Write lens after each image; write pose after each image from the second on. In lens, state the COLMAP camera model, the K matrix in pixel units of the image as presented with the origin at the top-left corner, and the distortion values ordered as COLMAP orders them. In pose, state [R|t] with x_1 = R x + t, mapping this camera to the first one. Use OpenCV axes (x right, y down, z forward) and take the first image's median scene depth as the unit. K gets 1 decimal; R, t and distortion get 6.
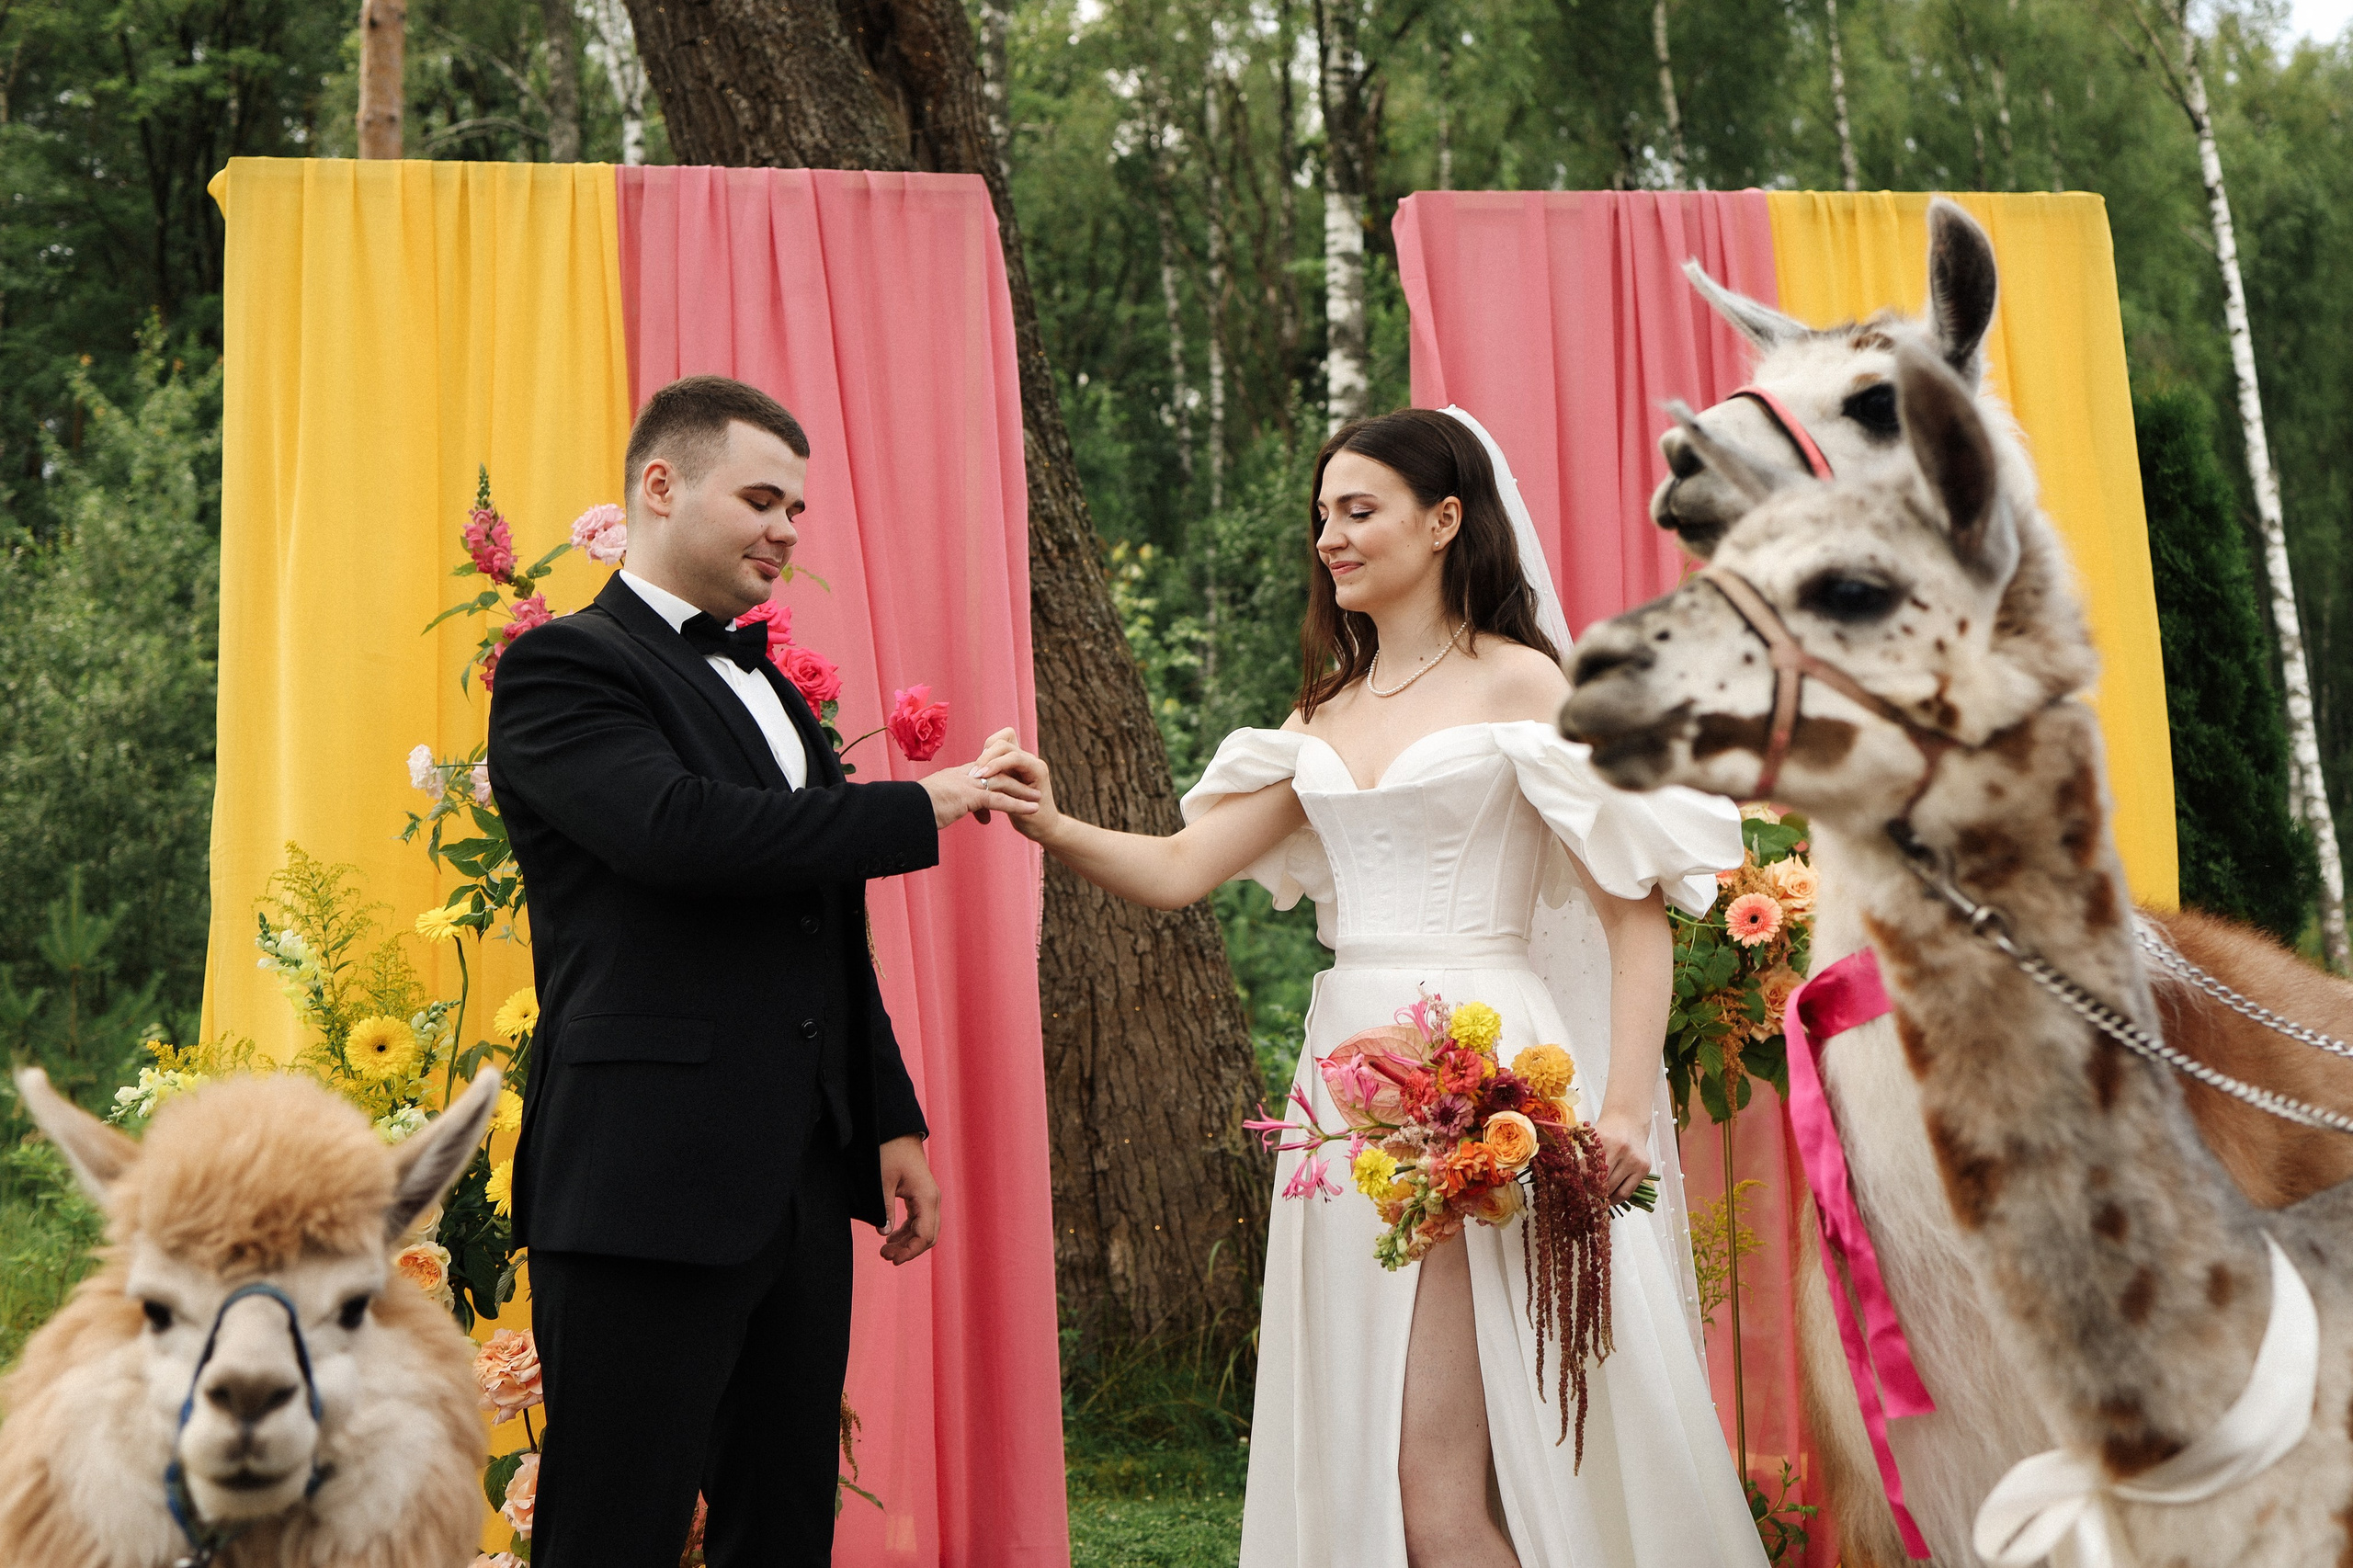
lens RADIAL K [[2391.5, 0, 1207.0], [0, 2391.5, 784.0], [0, 0, 1]] dist [-0.118365, 0.149322]
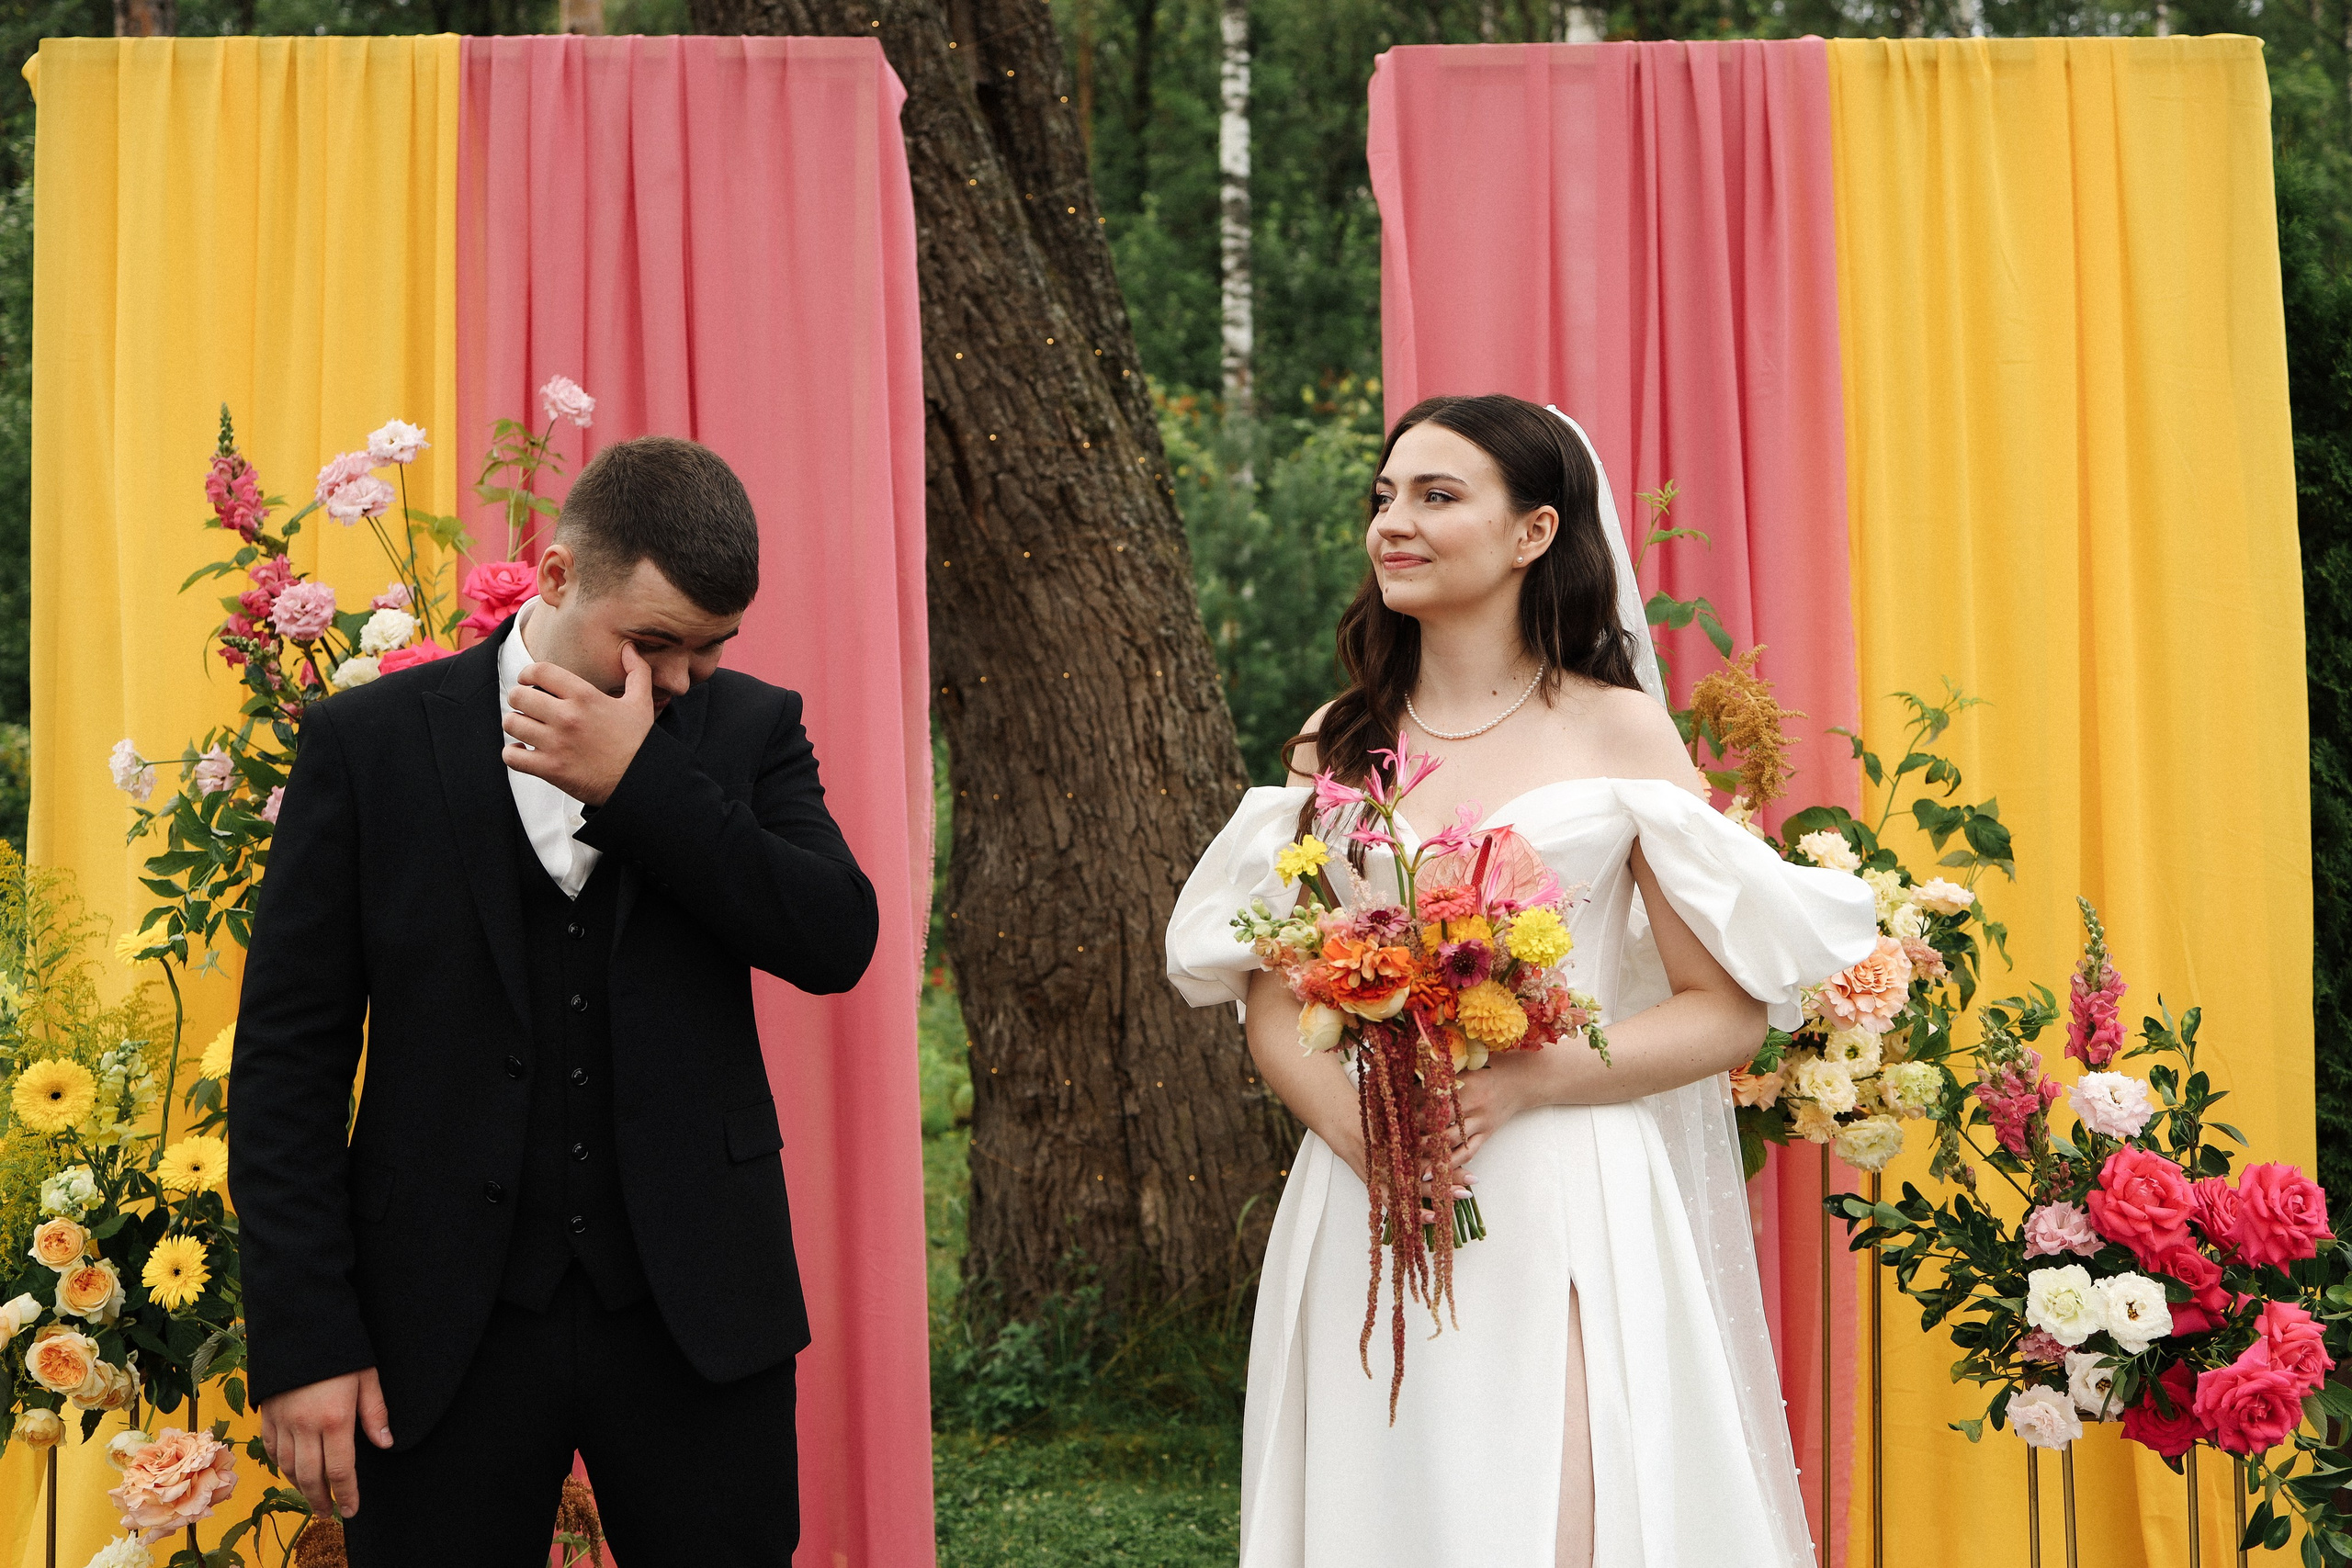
lens RADIAL K [[2345.8, 0, 1167.2], [0, 2345.8, 782.0], [0, 0, 1]] dist [-0.104525, 0.053399]
pose [[0.990483, 0.024848, -0.135375, 0.088447], [-0.013816, 0.996550, 0.081832, -0.040648], [0.136942, -0.079183, 0.987409, 0.115290]]
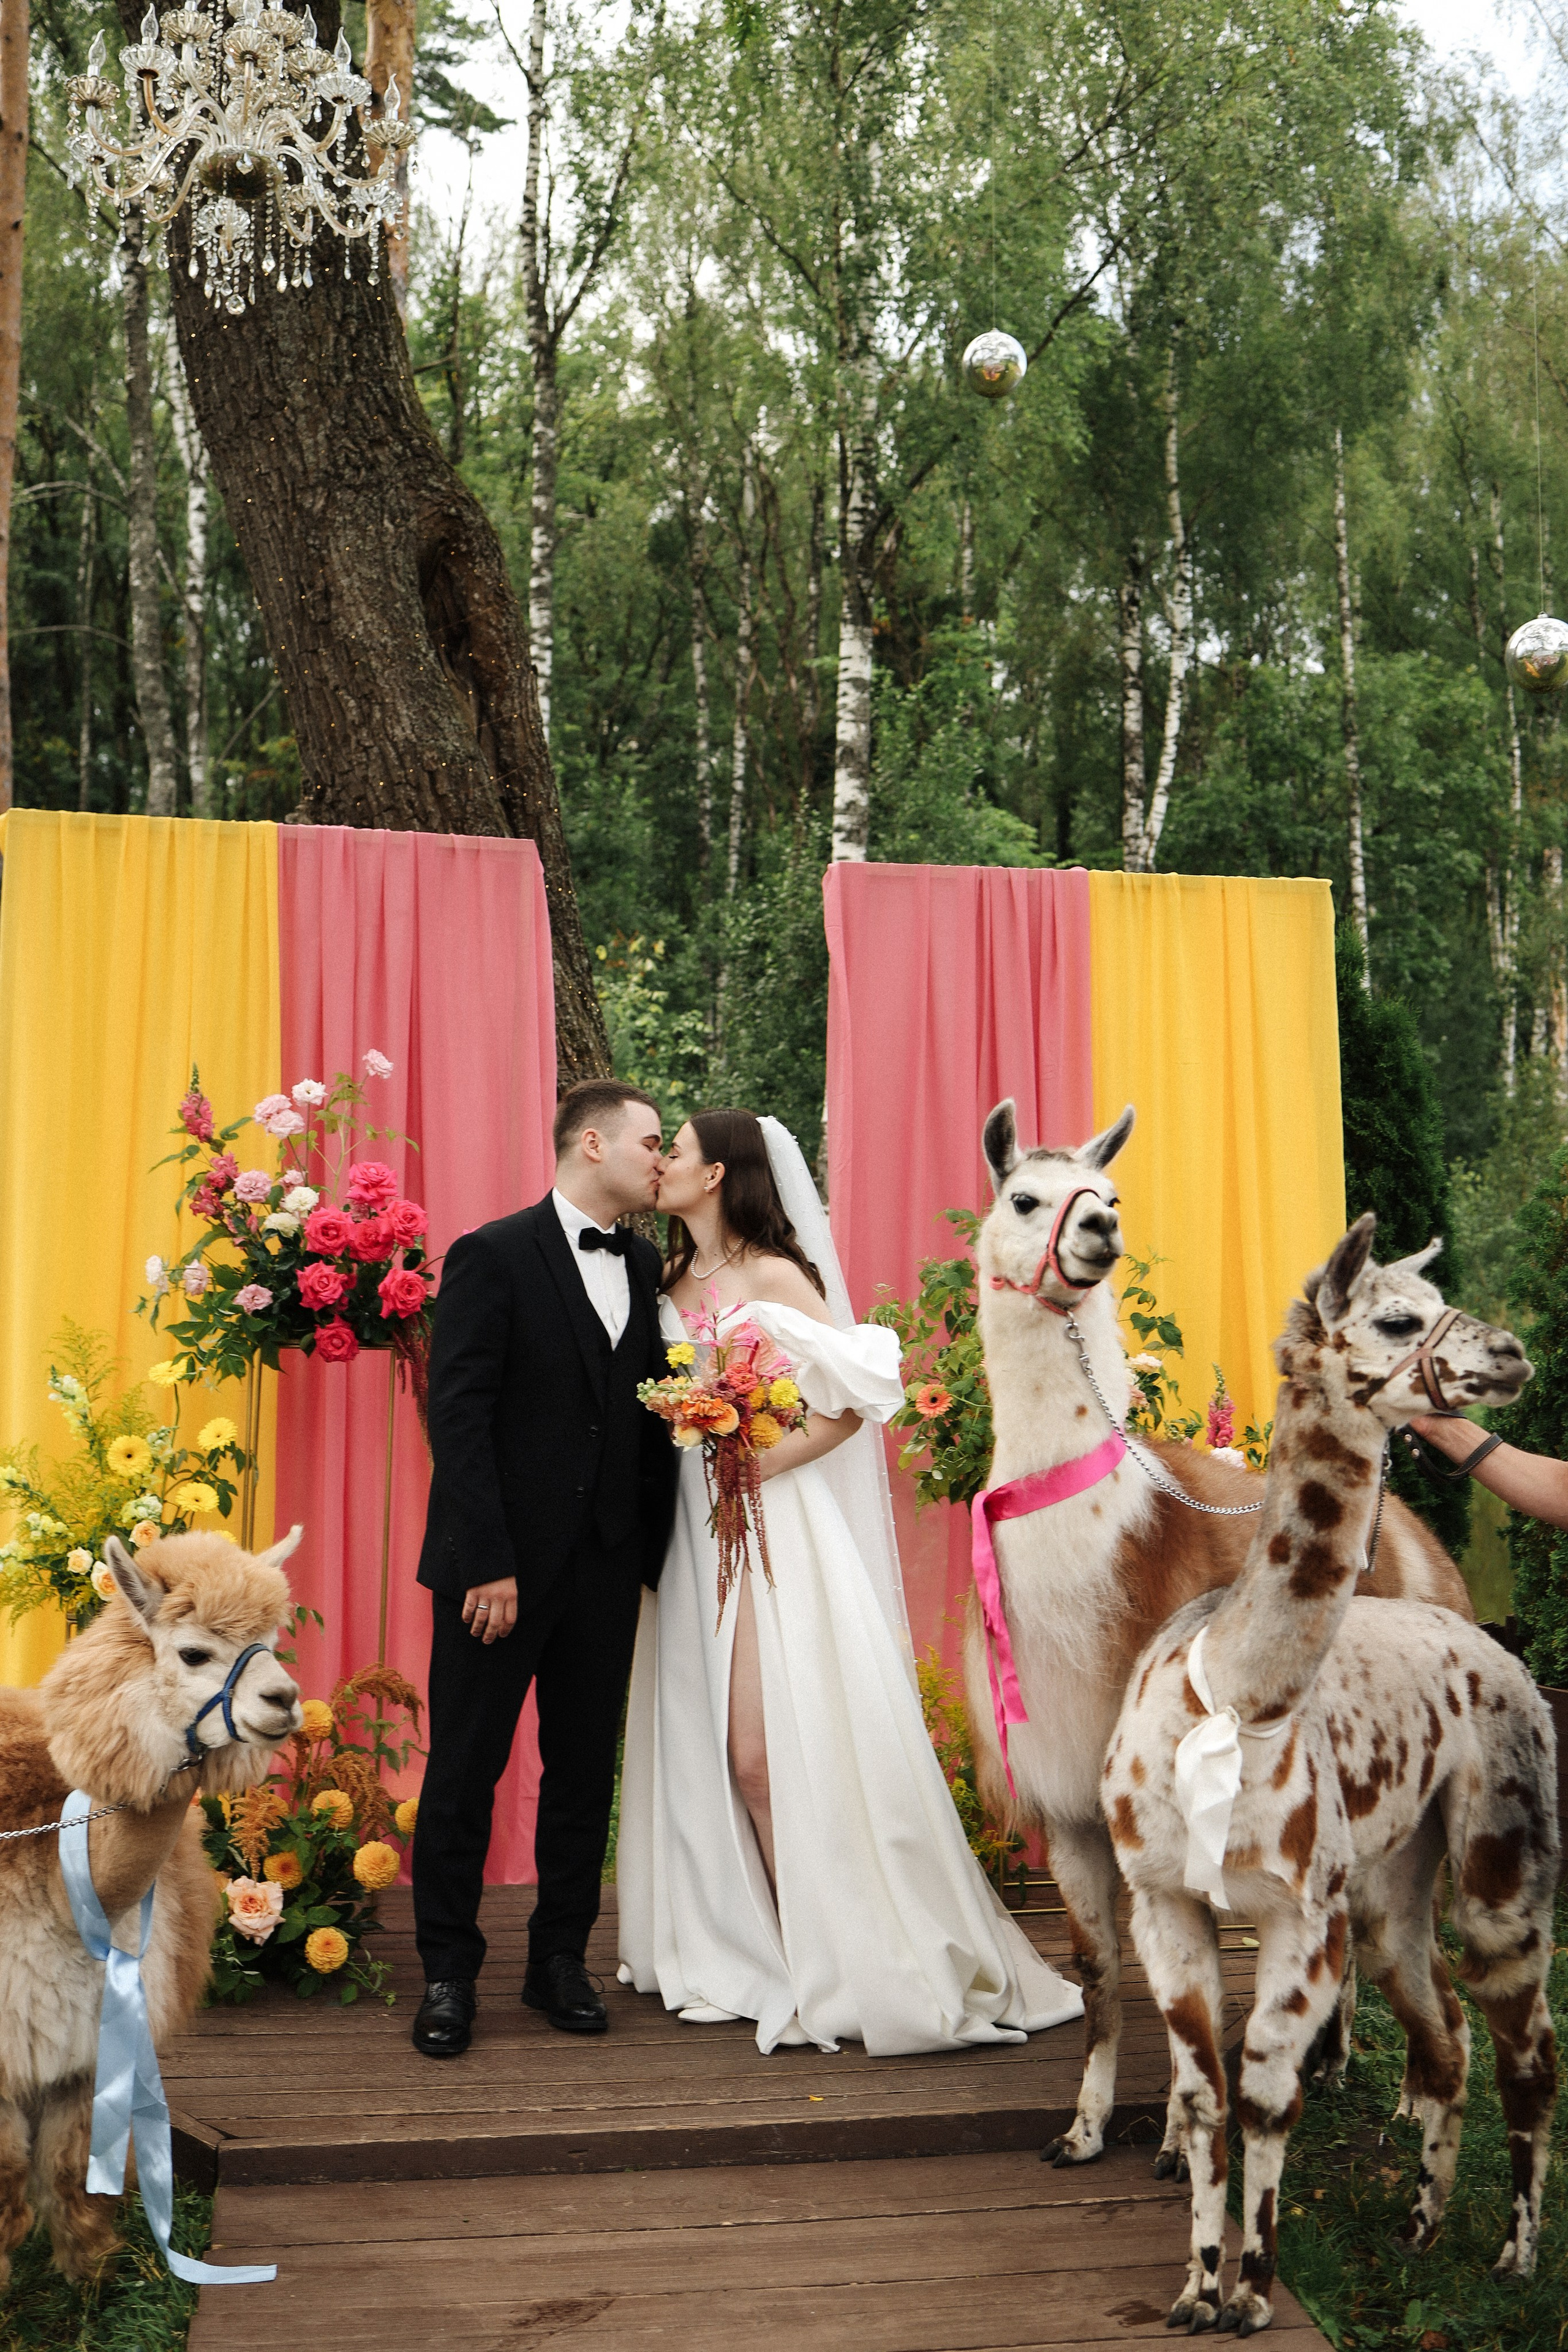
lens RADIAL K [[2346.0, 0, 784.0], [0, 2346.0, 1191.7], [0, 0, 1]] dist [-0.104525, 0.053399]
pose [[0.998340, 0.048723, 0.030720, 0.013846], [-0.049646, 0.998315, 0.030055, -0.066688], [-0.029204, -0.031531, 0.999076, -0.278002]]
